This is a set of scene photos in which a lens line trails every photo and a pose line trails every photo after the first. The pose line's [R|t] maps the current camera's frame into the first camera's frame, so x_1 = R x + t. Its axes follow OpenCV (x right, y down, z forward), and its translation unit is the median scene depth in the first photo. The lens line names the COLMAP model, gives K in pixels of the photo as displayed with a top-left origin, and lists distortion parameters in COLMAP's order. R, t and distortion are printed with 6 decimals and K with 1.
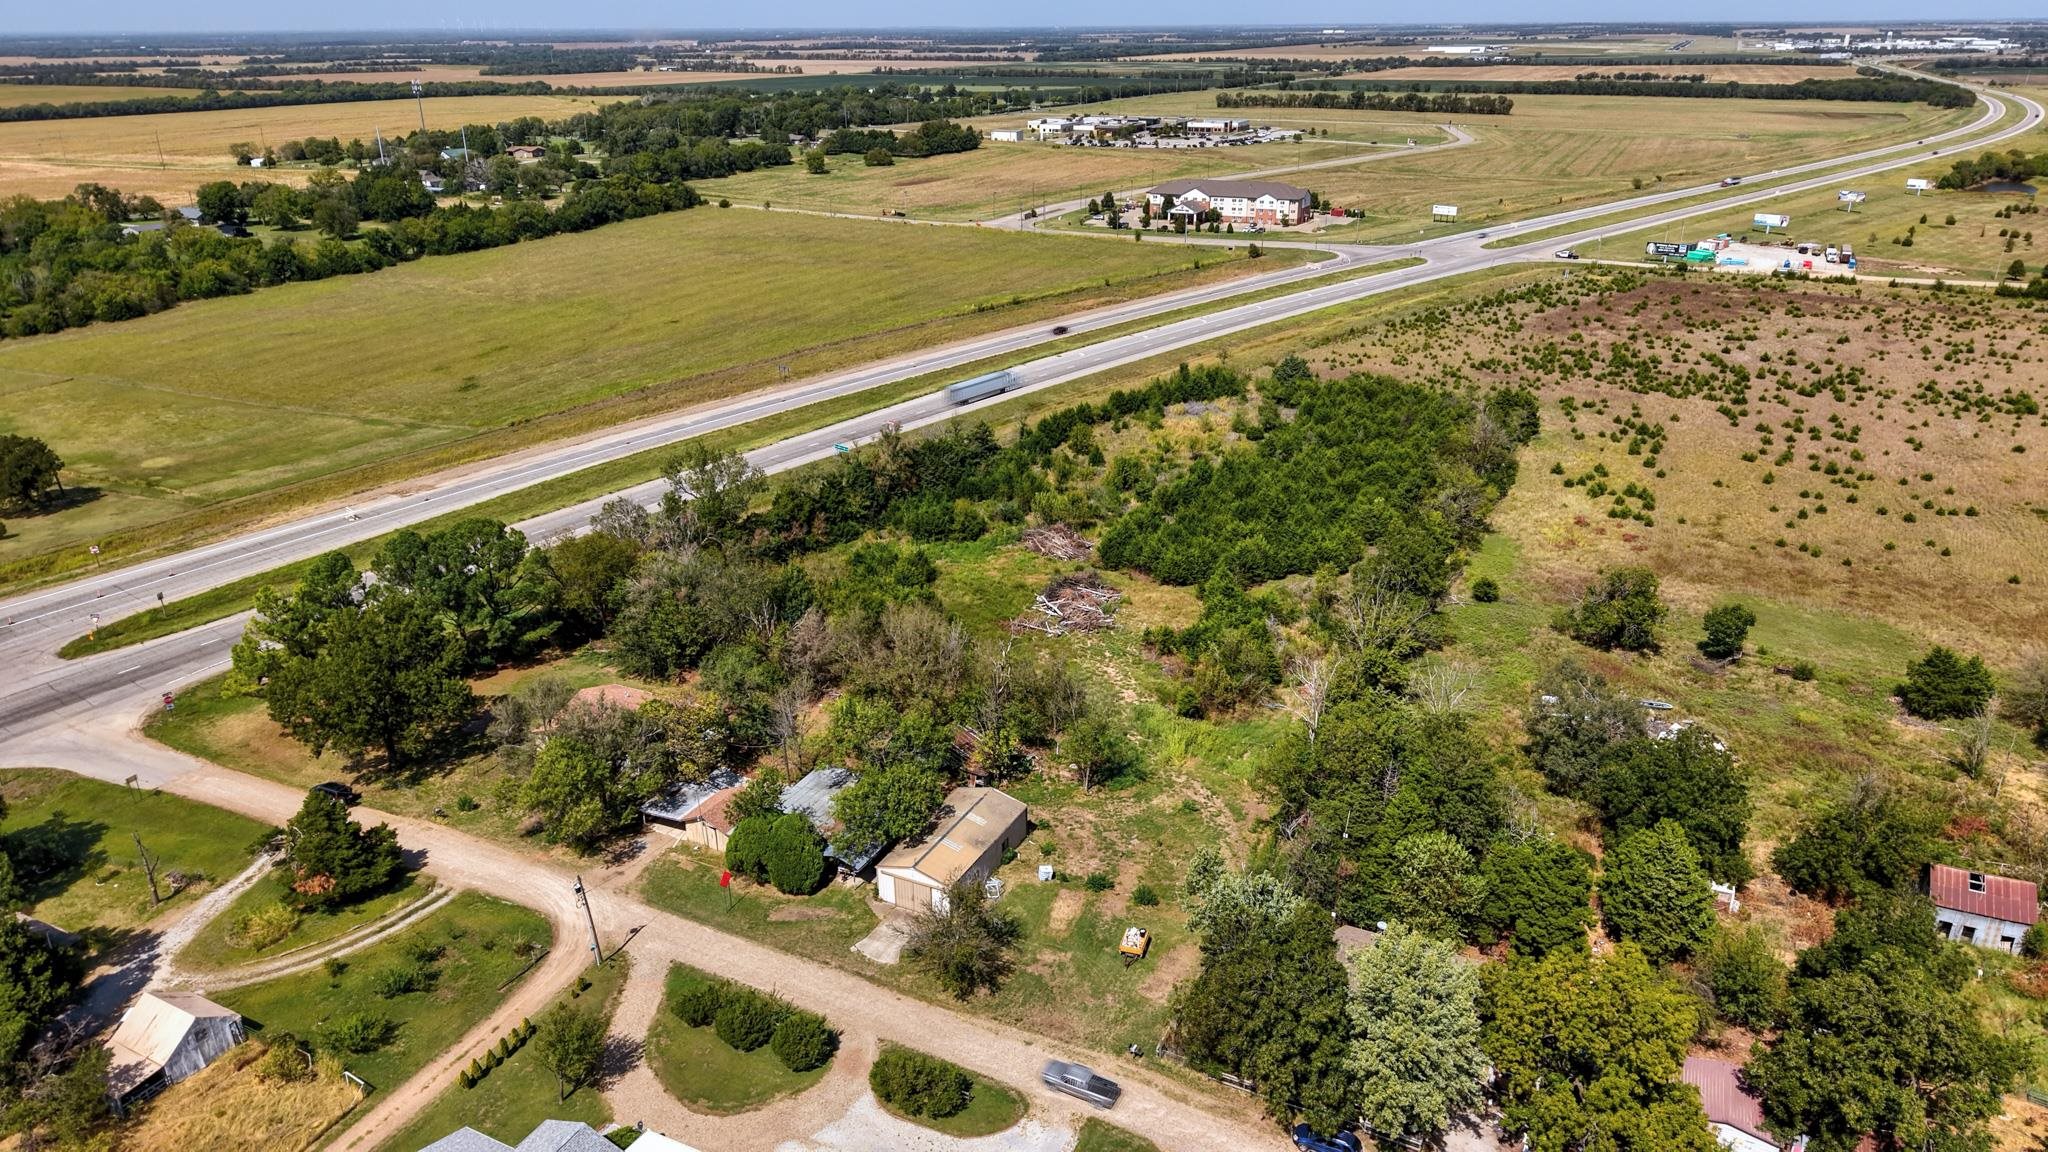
lens RADIAL K [[1437.4, 0, 1055.4], [0, 1437.4, 569.1], [0, 0, 1]] dist [0.030261, -0.035699]
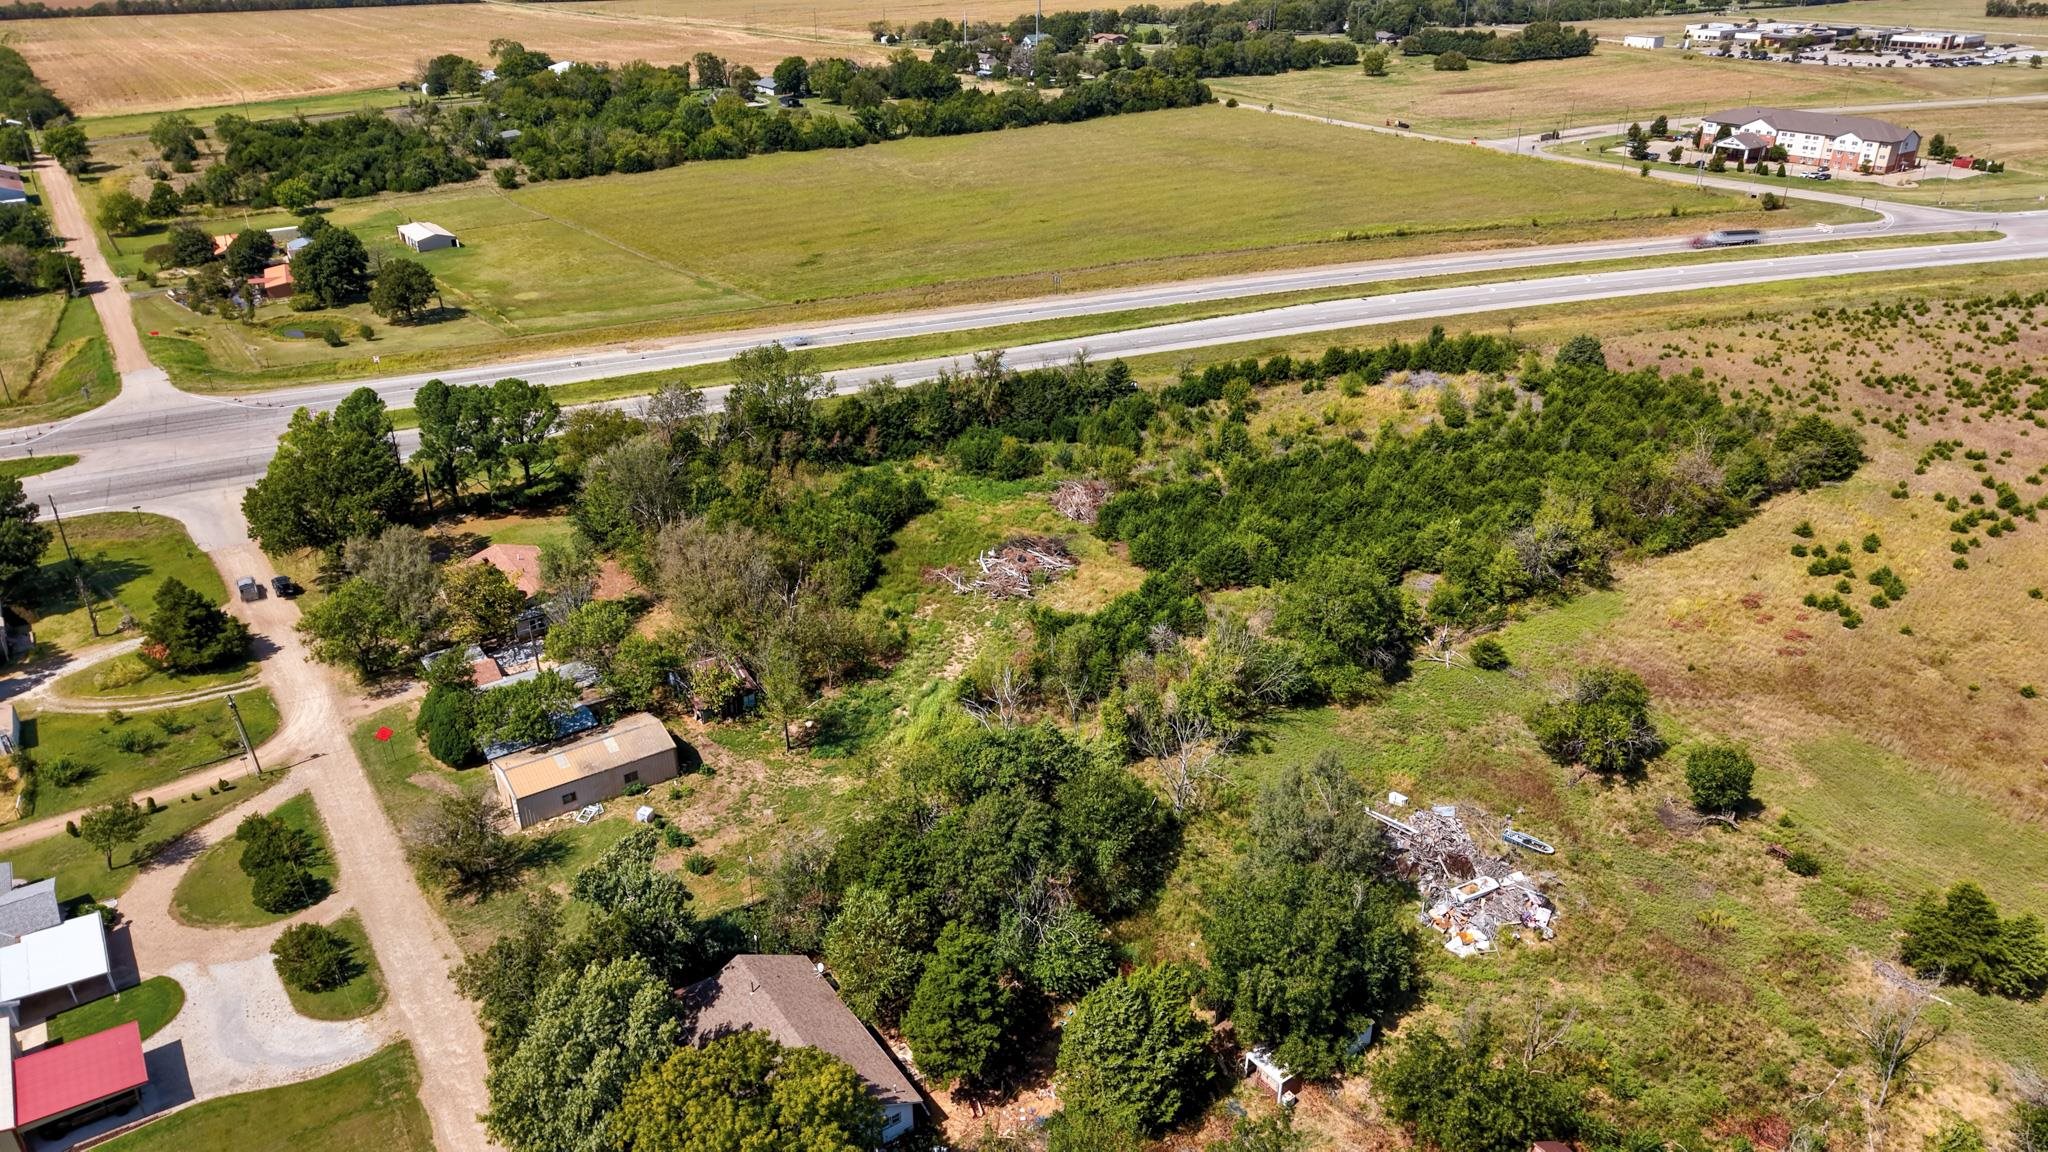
lens RADIAL K [[1437.4, 0, 1055.4], [0, 1437.4, 569.1], [0, 0, 1]] dist [0.030261, -0.035699]
pose [[0.866794, 0.210753, -0.451943, 0.289690], [-0.178008, 0.977361, 0.114362, -0.053826], [0.465813, -0.018679, 0.884686, 0.105836]]
